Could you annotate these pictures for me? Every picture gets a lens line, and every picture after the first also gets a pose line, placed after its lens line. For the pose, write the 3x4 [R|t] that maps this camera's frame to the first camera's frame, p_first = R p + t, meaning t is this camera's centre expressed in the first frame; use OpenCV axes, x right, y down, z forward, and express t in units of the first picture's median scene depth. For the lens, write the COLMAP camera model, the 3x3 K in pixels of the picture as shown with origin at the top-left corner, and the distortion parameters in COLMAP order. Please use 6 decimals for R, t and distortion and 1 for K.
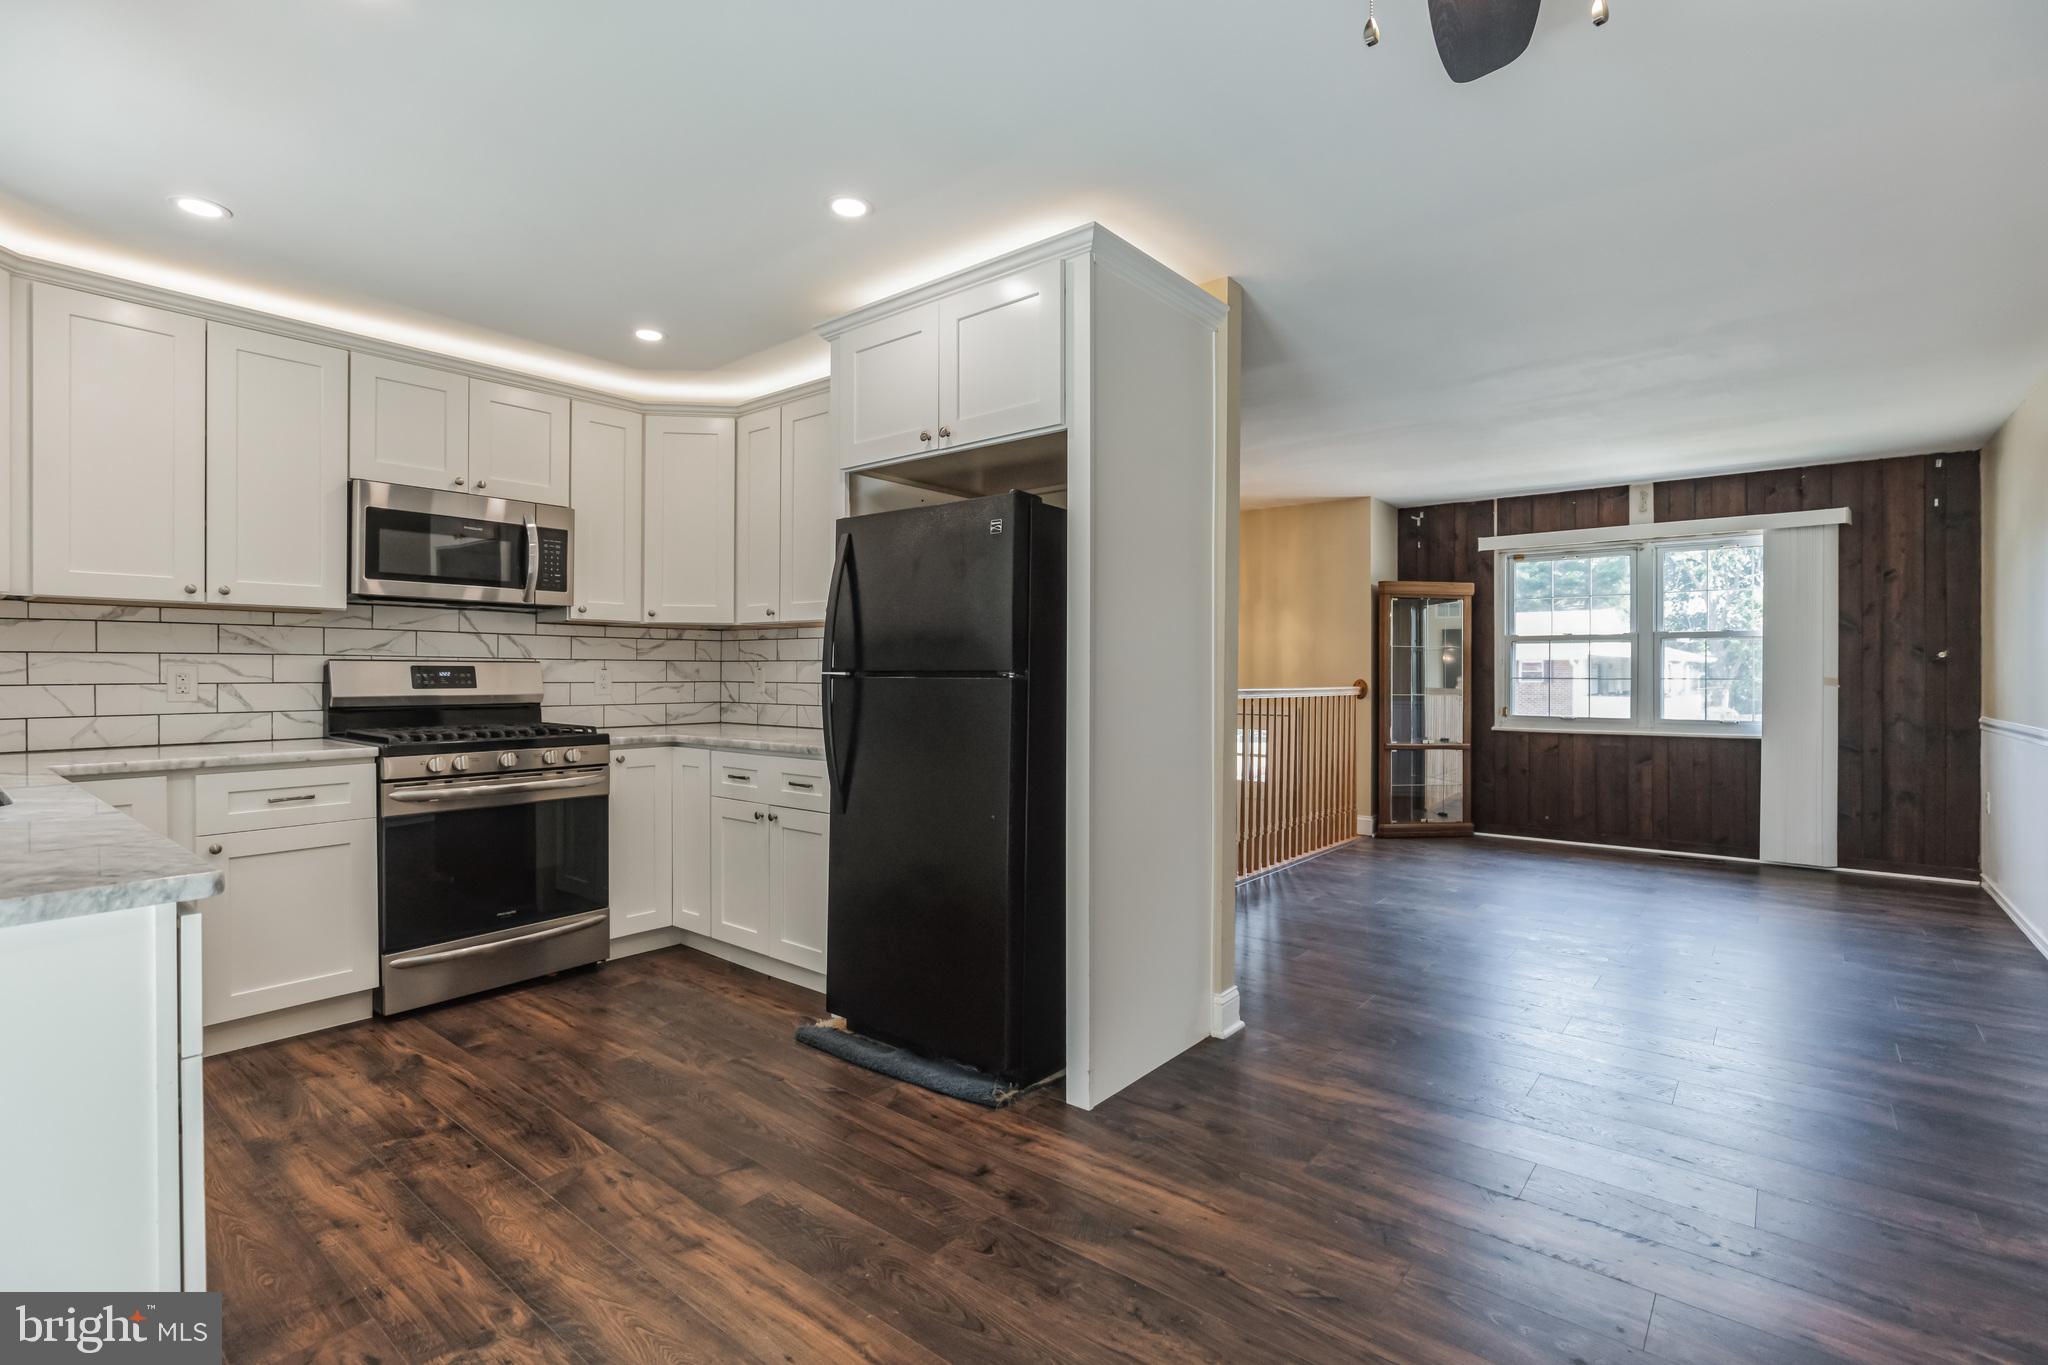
lens RADIAL K [[949.9, 0, 1026.4], [0, 949.9, 678.0], [0, 0, 1]] dist [-0.014557, 0.002704]
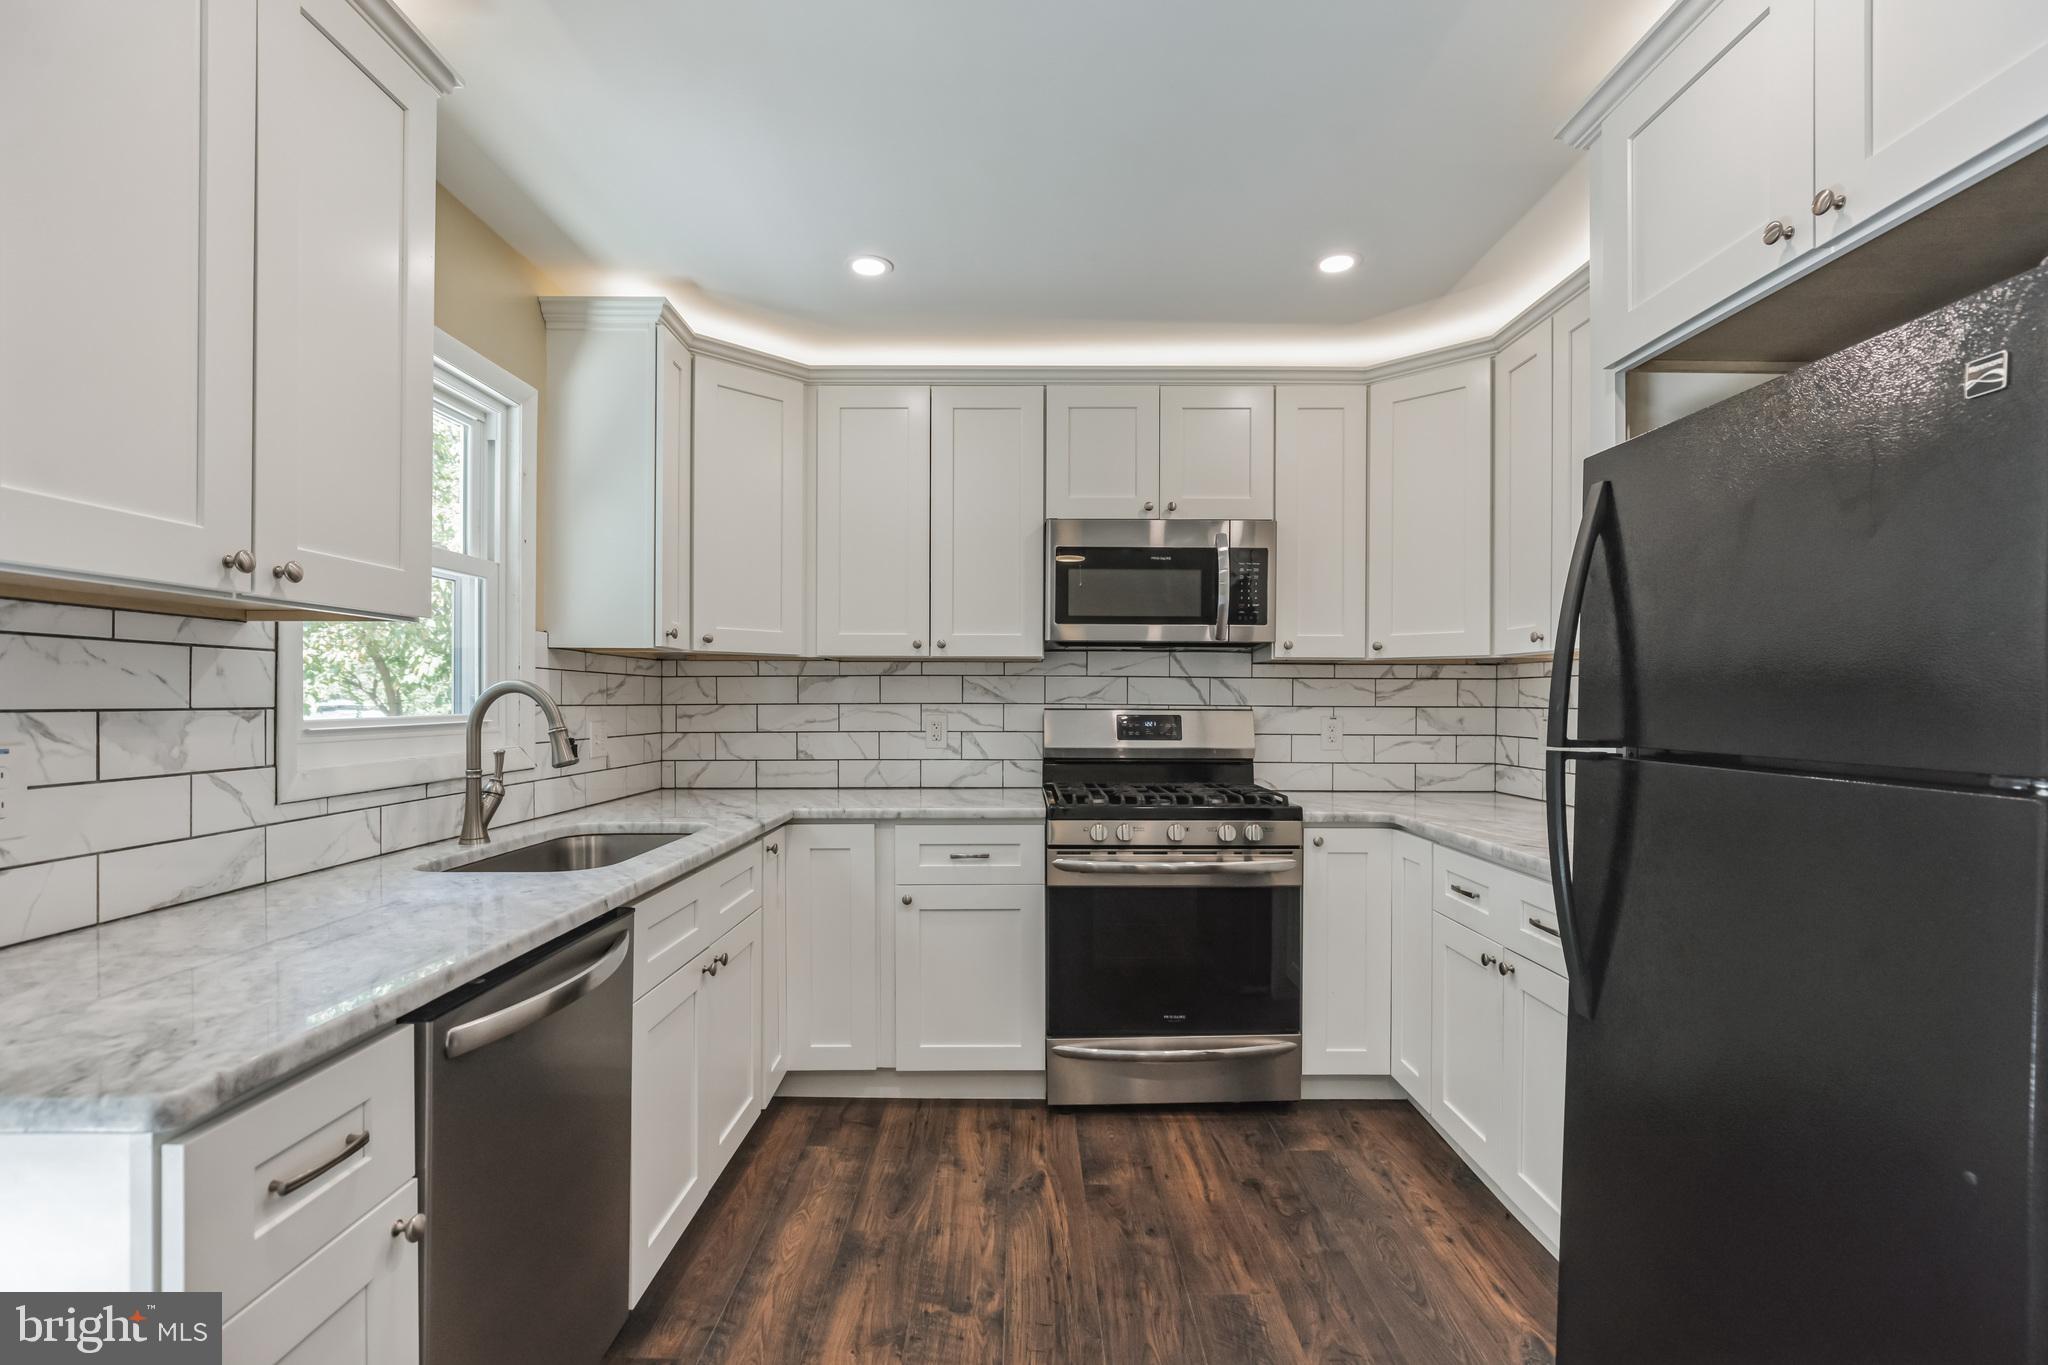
lens RADIAL K [[949.9, 0, 1026.7], [0, 949.9, 702.7], [0, 0, 1]] dist [-0.014557, 0.002704]
pose [[0.637668, 0.001927, -0.770309, 0.007743], [-0.005913, 0.999980, -0.002393, -0.024311], [0.770289, 0.006081, 0.637666, 0.371606]]
